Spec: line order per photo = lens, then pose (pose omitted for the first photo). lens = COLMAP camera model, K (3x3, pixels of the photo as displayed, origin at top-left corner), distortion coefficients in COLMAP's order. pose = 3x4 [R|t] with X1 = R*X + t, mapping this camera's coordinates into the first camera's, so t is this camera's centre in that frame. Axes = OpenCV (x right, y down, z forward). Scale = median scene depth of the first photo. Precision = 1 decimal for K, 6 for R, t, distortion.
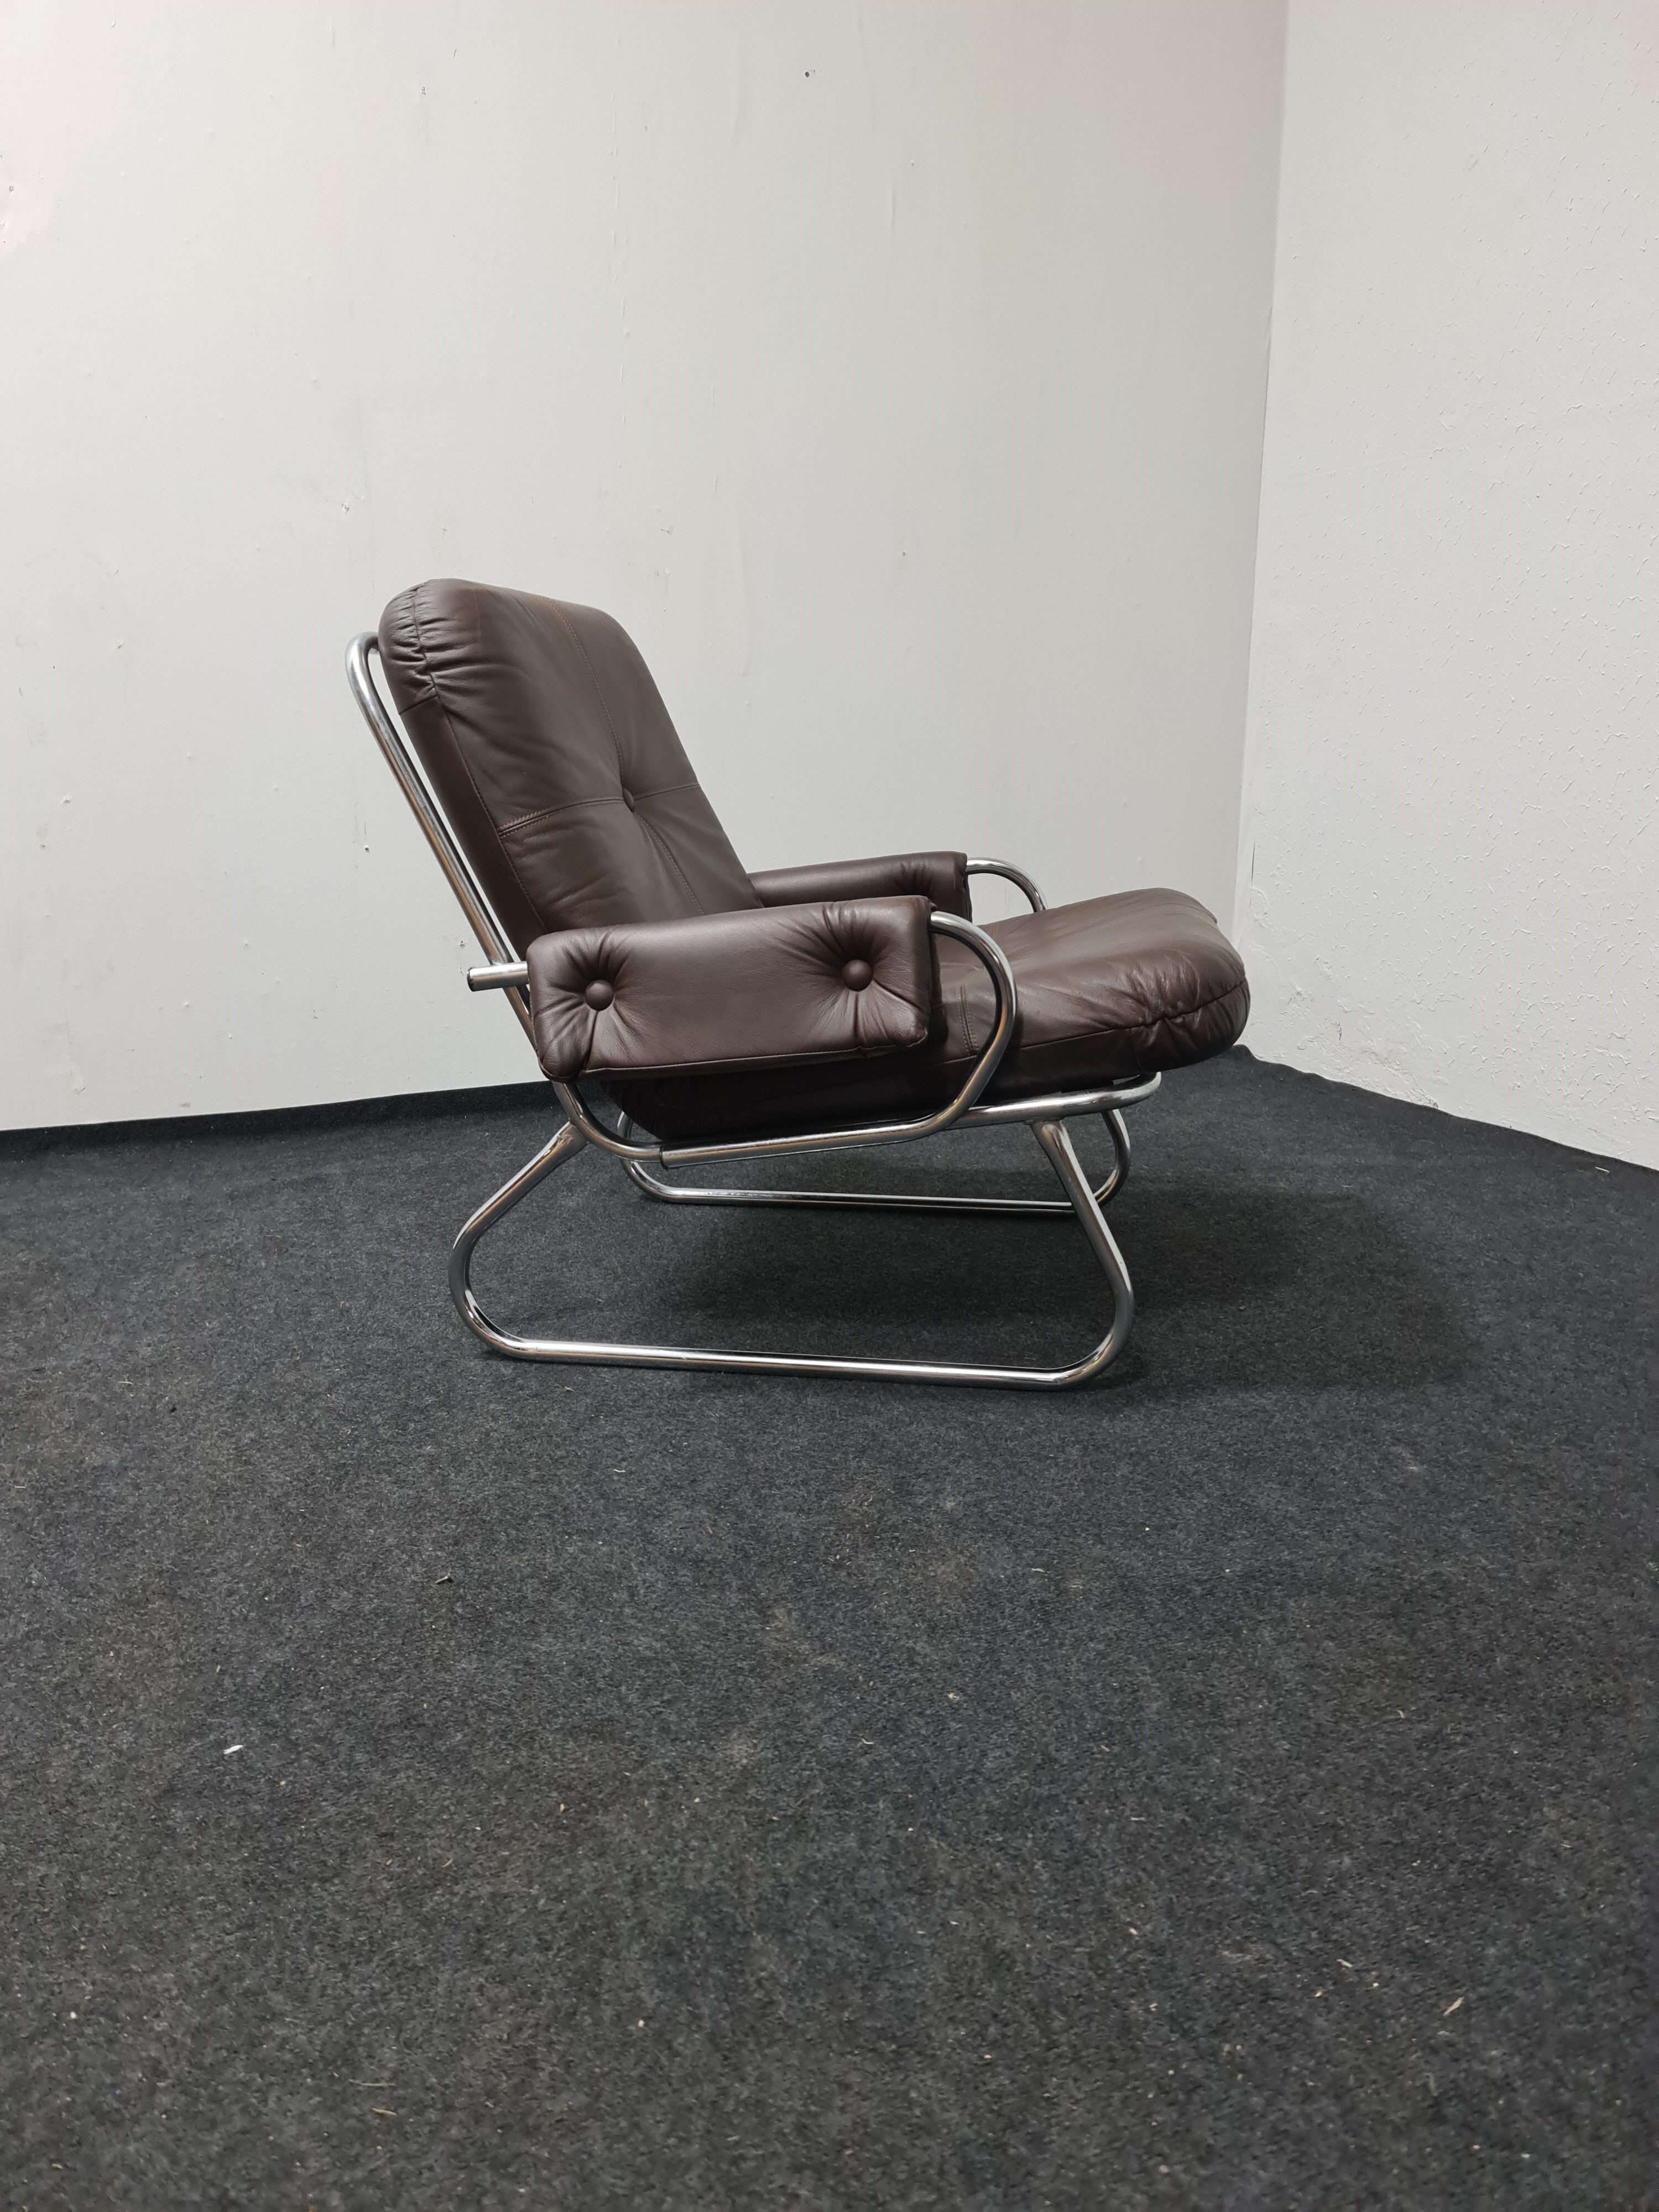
lens RADIAL K [[1636.1, 0, 804.9], [0, 1636.1, 1101.2], [0, 0, 1]] dist [0.089804, -0.085189]
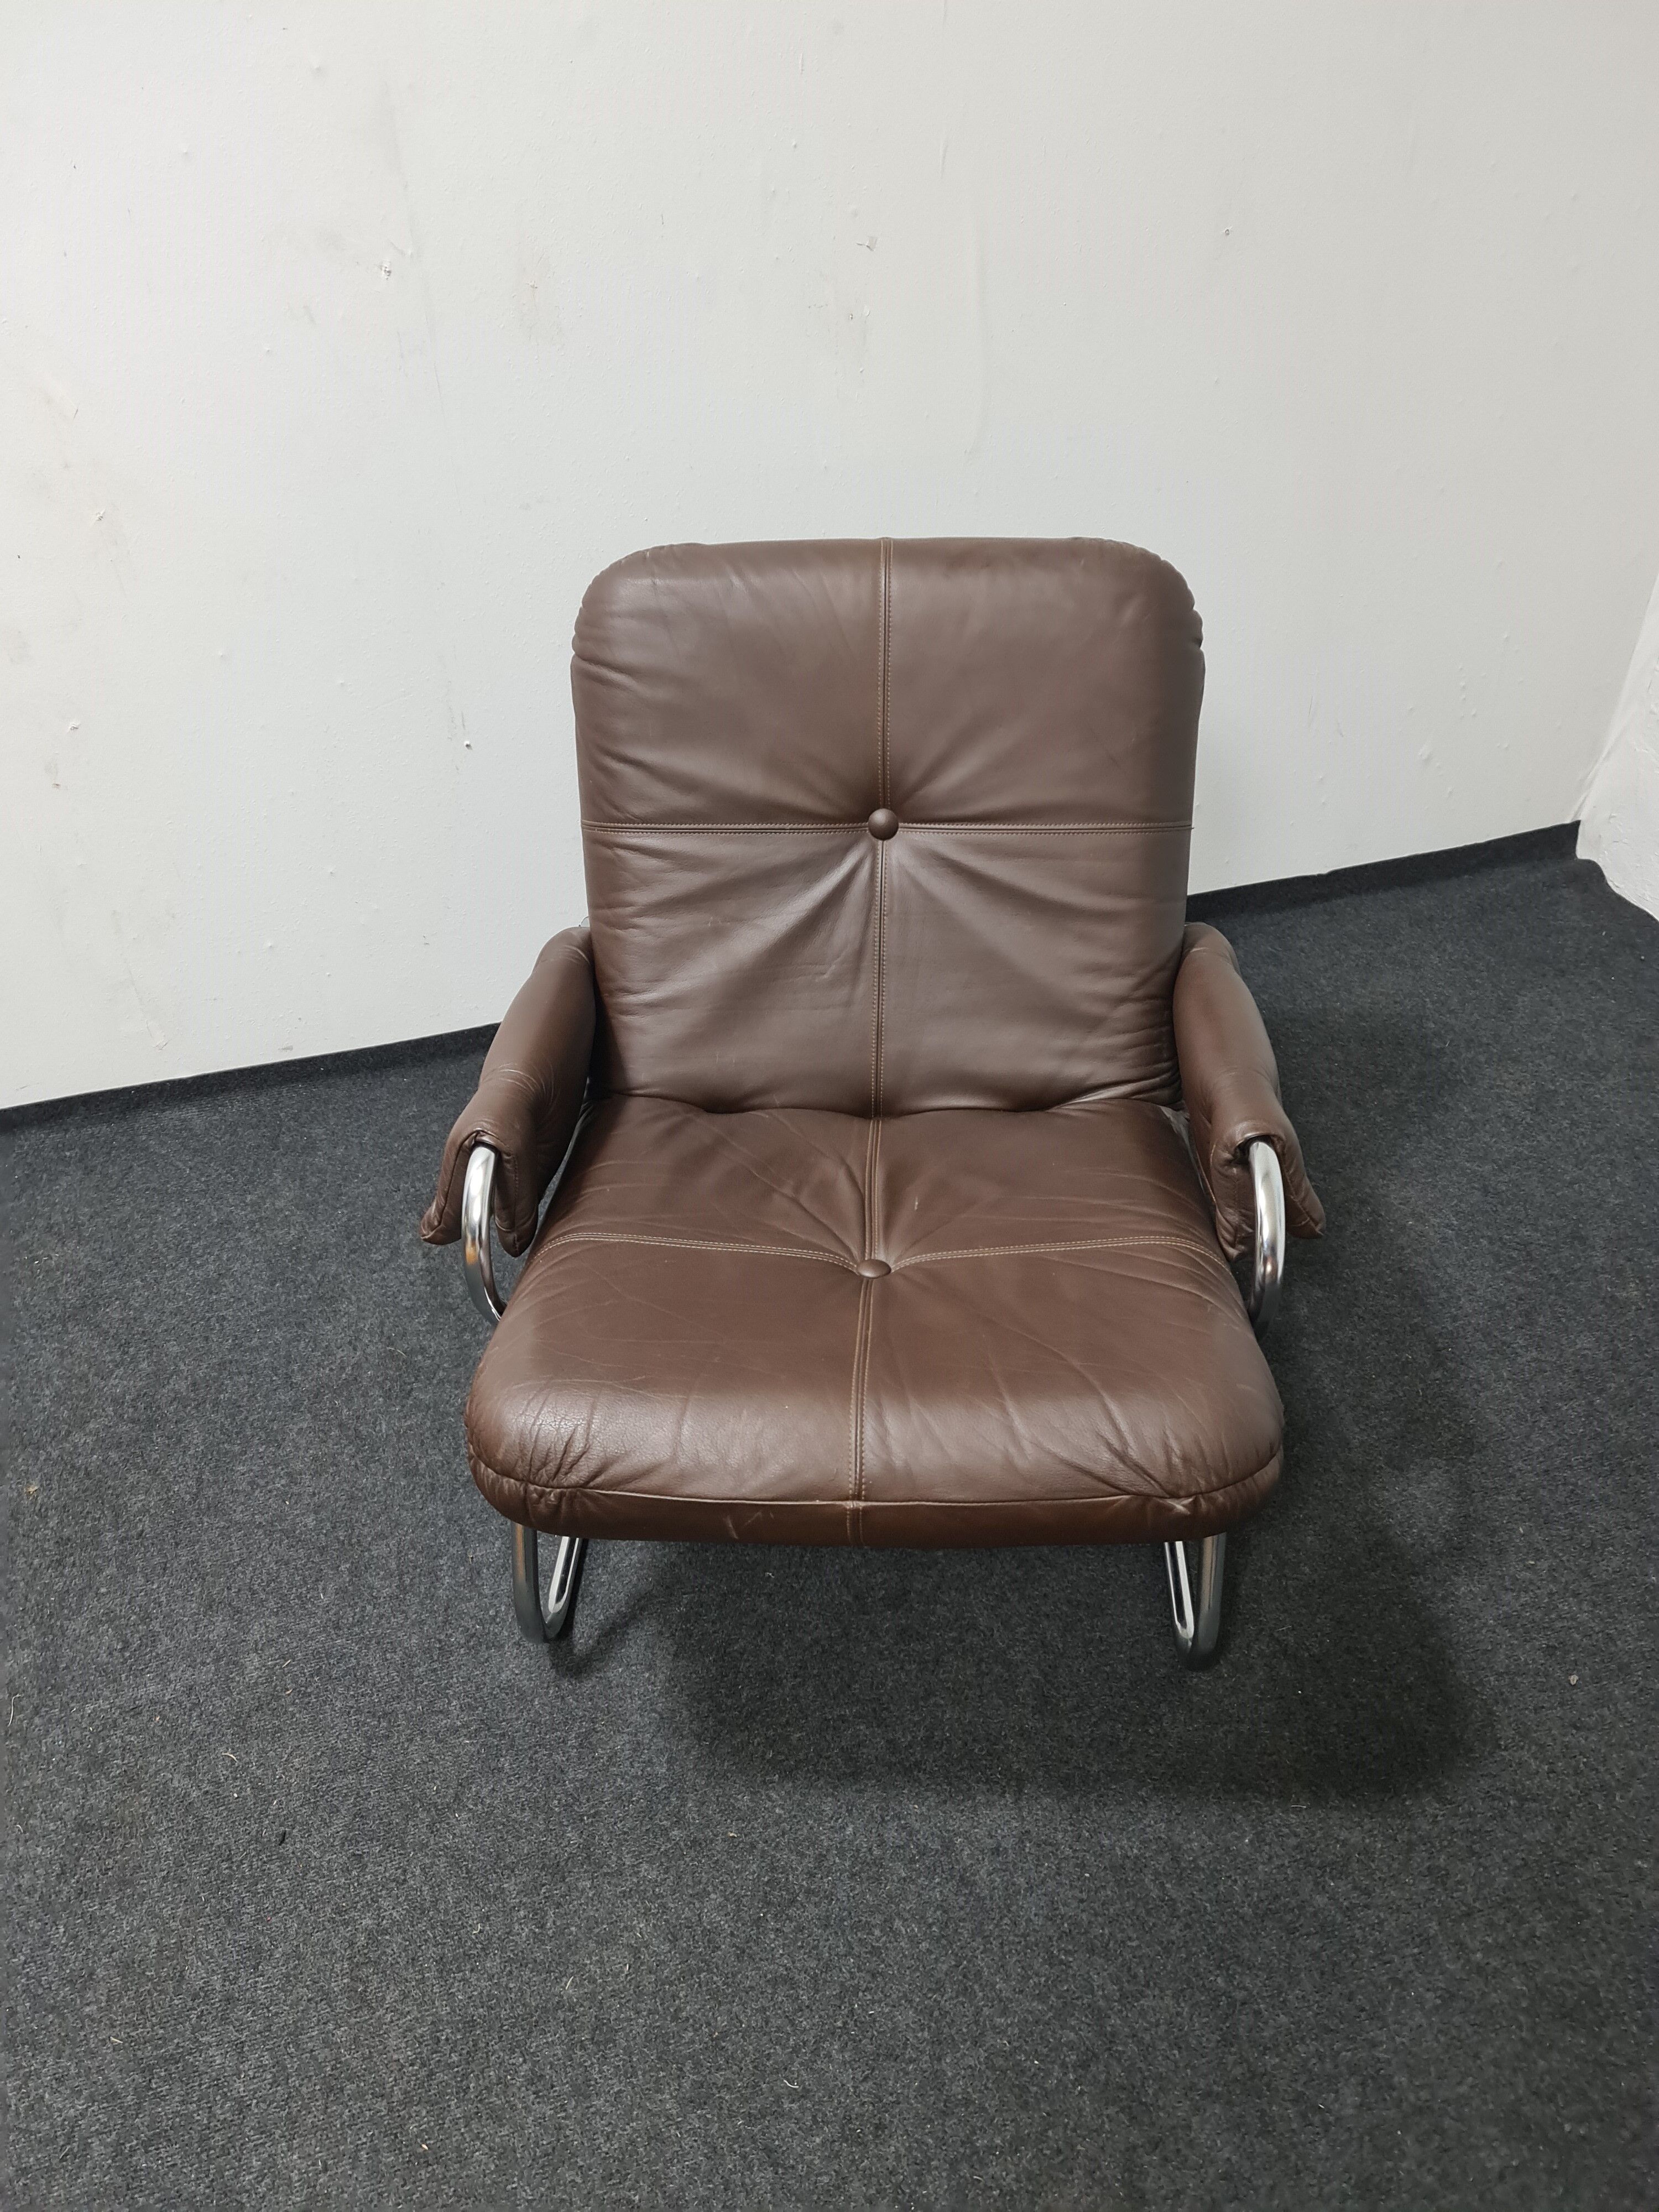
lens RADIAL K [[1636.1, 0, 827.3], [0, 1636.1, 1112.7], [0, 0, 1]] dist [0.089804, -0.085189]
pose [[0.994899, 0.048485, -0.088459, -0.043822], [-0.004501, 0.897381, 0.441233, -0.601985], [0.100774, -0.438584, 0.893022, 0.465766]]
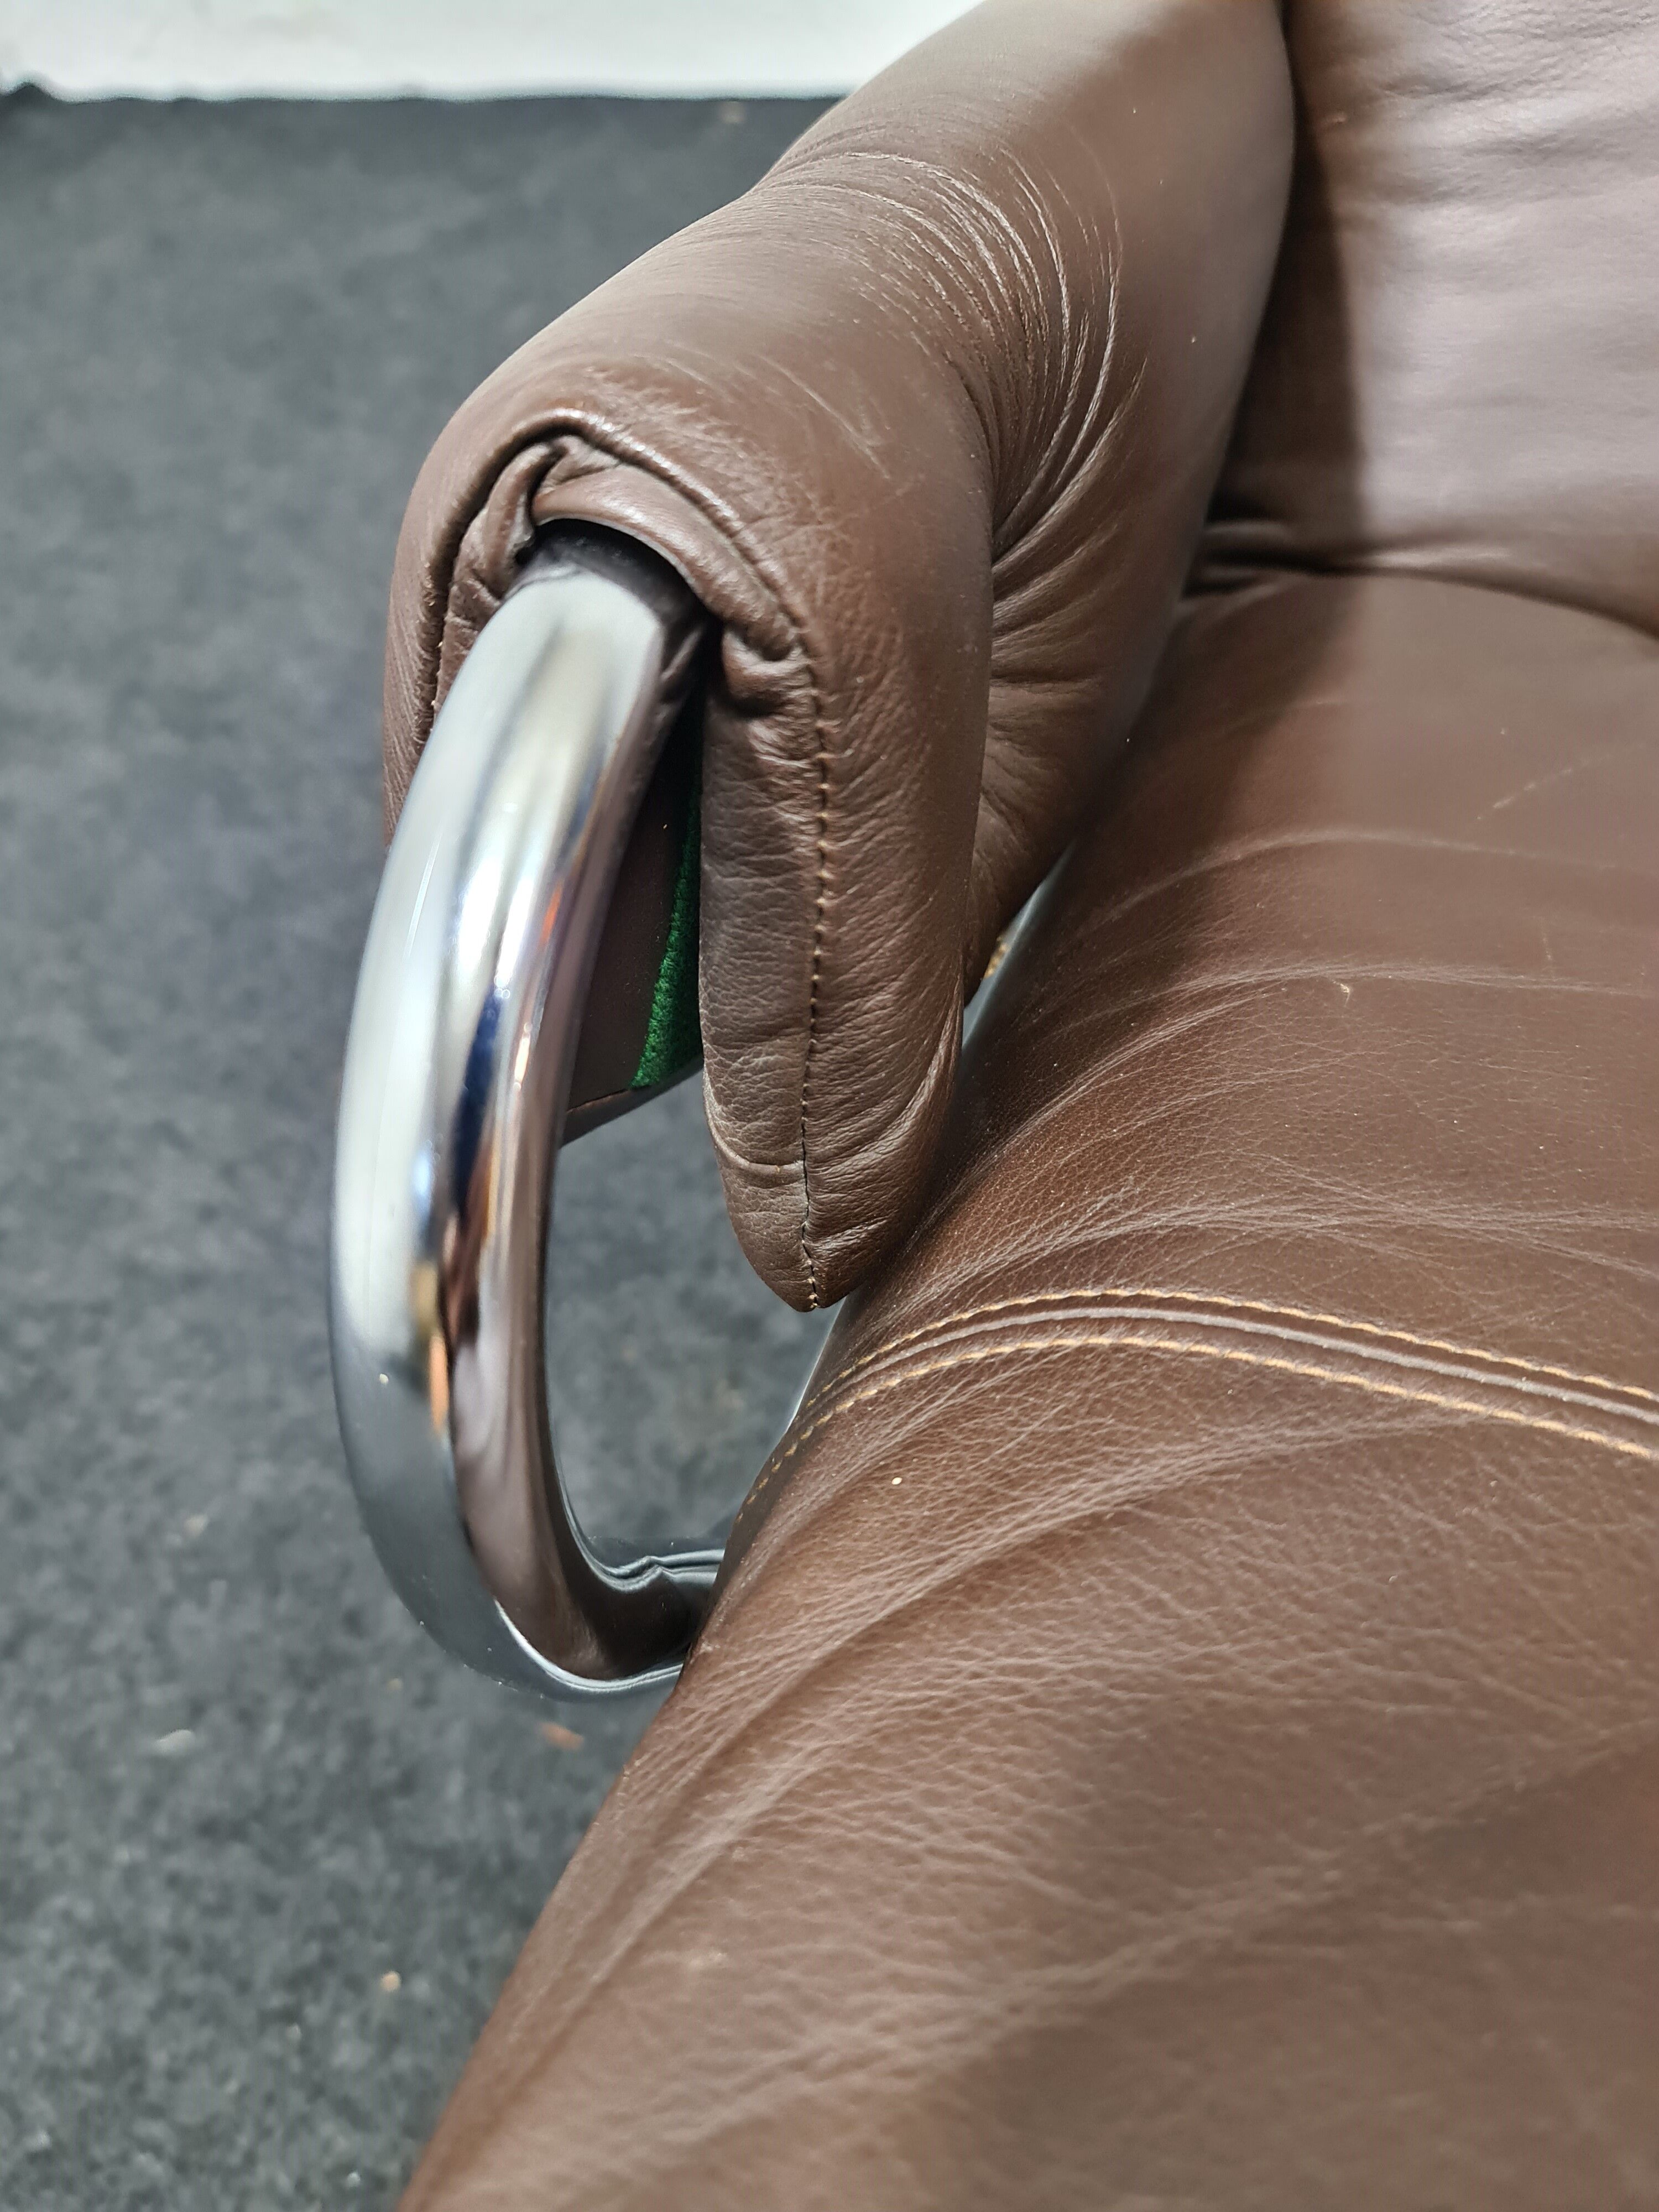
lens RADIAL K [[1636.1, 0, 830.7], [0, 1636.1, 1109.6], [0, 0, 1]] dist [0.089804, -0.085189]
pose [[0.931148, 0.234527, -0.279214, -0.260250], [-0.021523, 0.799737, 0.599965, -0.211127], [0.364006, -0.552646, 0.749721, 1.166037]]
